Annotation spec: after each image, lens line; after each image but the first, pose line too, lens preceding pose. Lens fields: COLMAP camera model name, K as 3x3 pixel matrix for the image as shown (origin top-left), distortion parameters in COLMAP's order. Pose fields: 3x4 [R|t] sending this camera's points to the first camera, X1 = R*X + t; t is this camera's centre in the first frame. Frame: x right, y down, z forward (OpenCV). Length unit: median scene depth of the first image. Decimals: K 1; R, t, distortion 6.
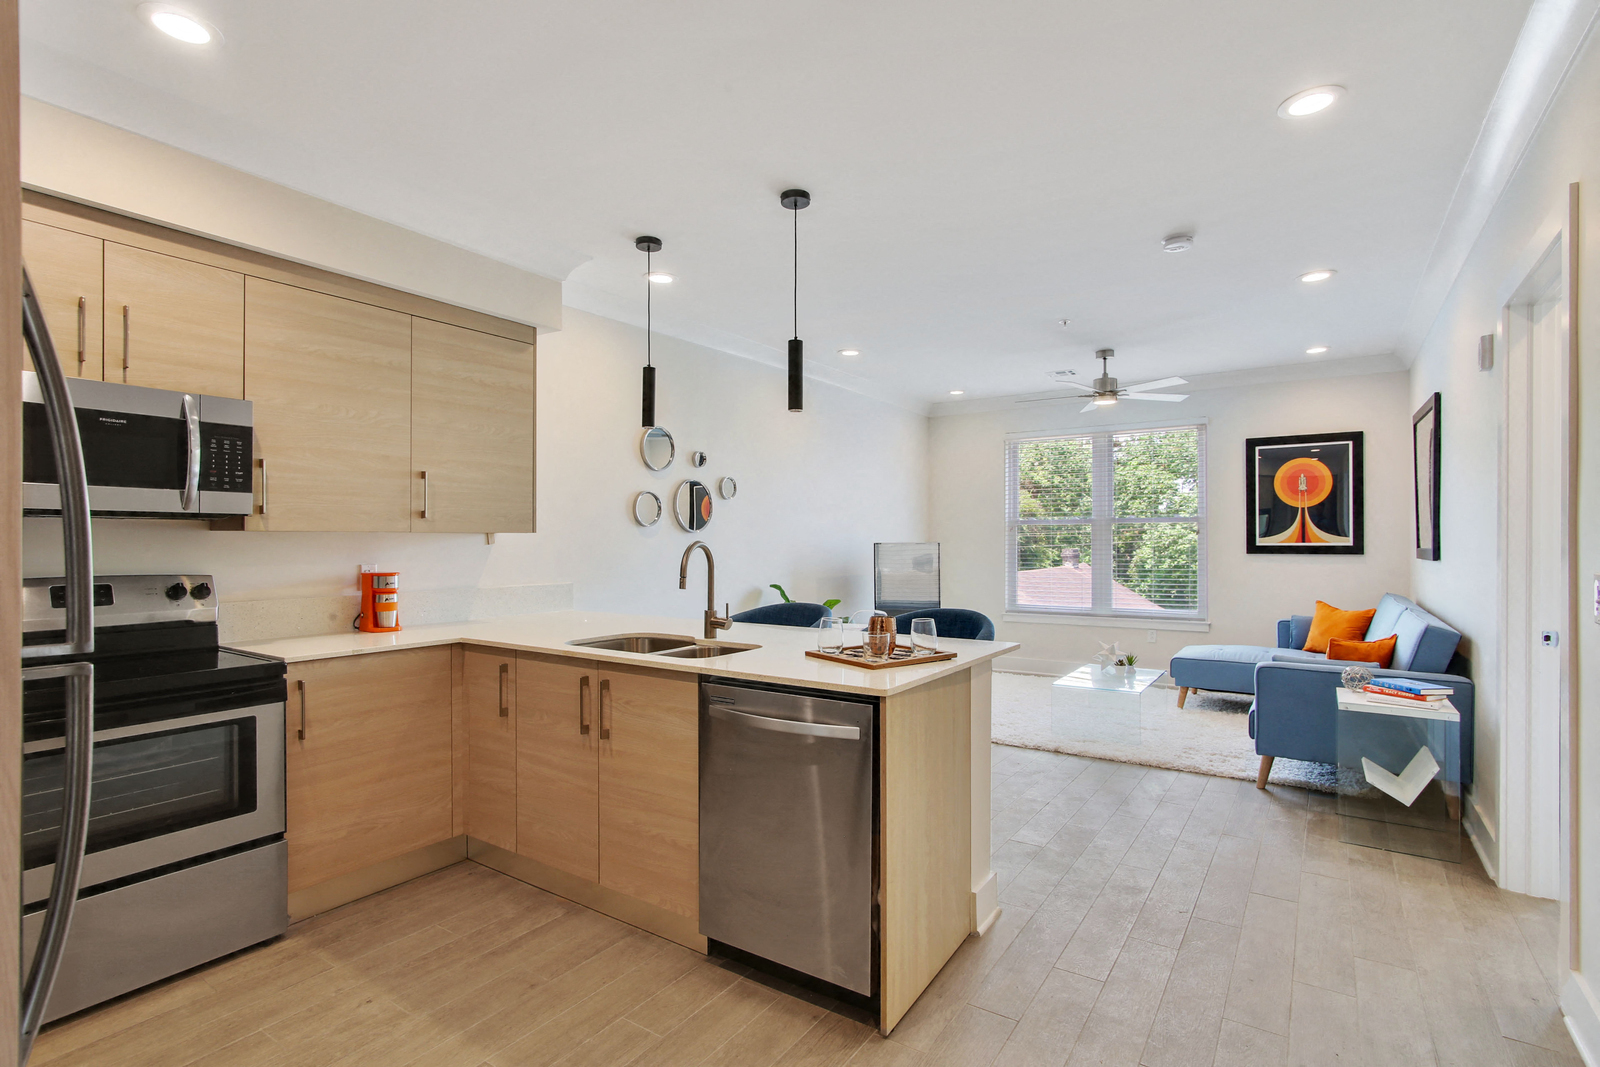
lens RADIAL K [[770.7, 0, 800.0], [0, 770.7, 533.5], [0, 0, 1]] dist [-0.003557, 0.001036]
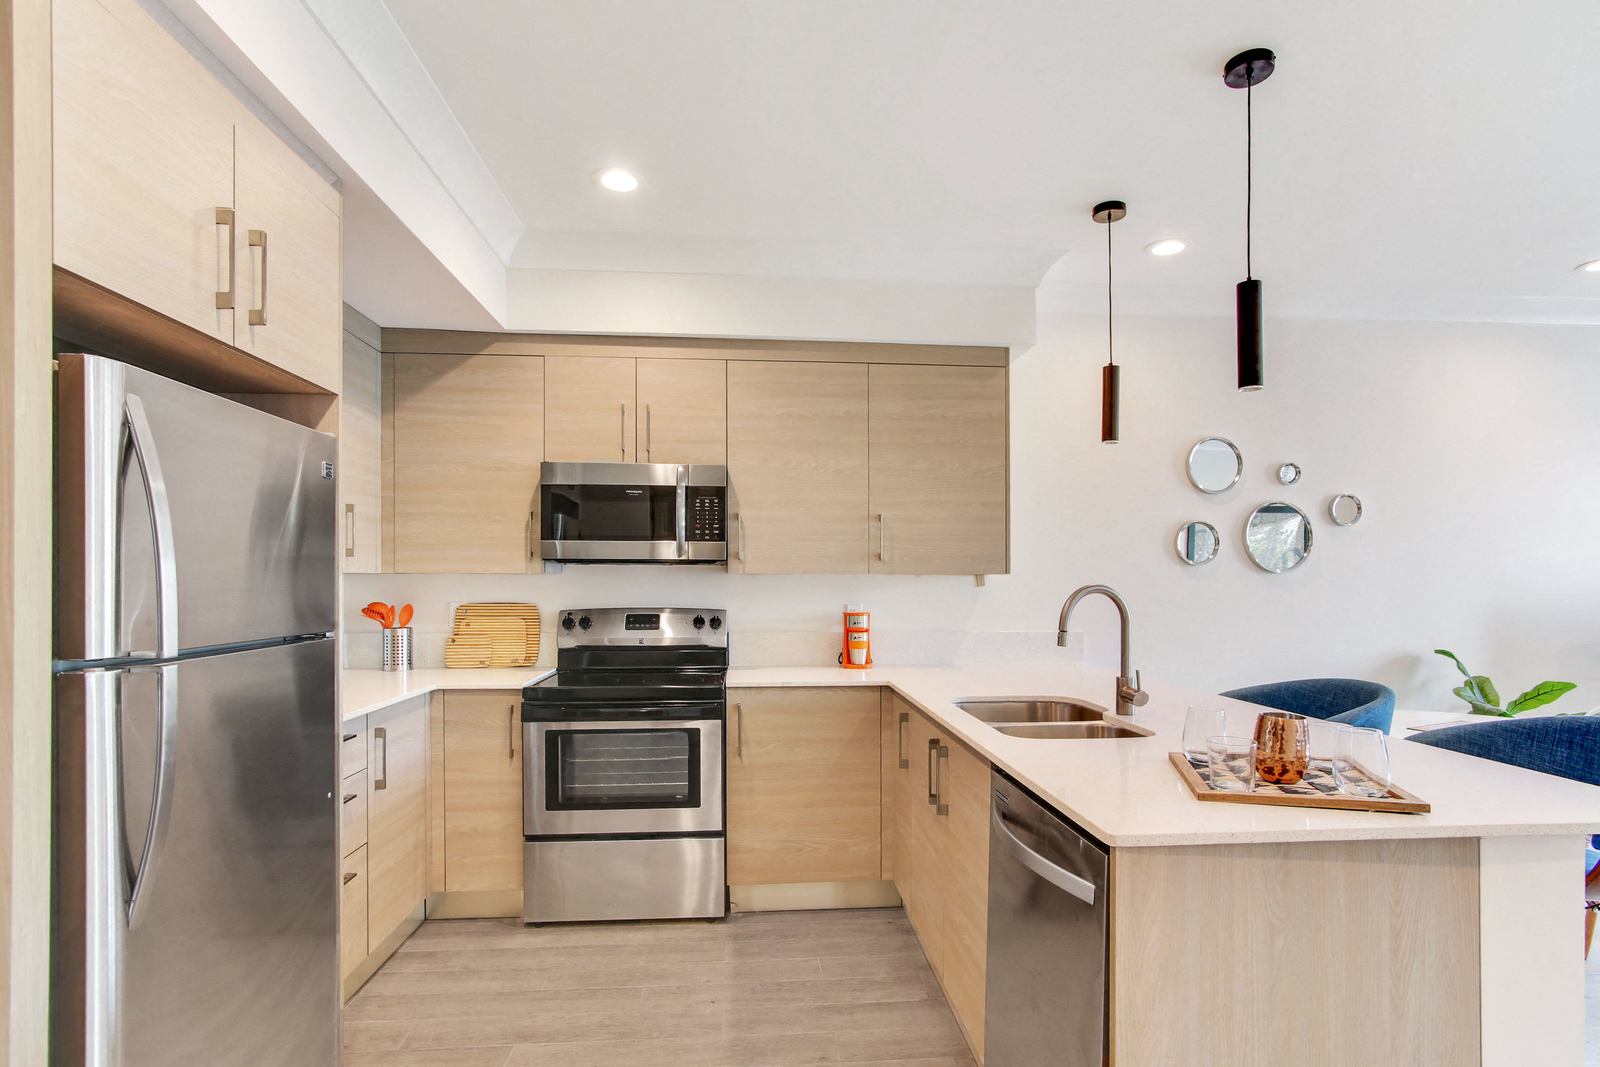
lens RADIAL K [[798.8, 0, 804.2], [0, 798.8, 577.4], [0, 0, 1]] dist [-0.005102, 0.000931]
pose [[0.630460, -0.000065, -0.776222, 0.295737], [0.003779, 0.999988, 0.002985, -0.000712], [0.776213, -0.004815, 0.630453, 0.280597]]
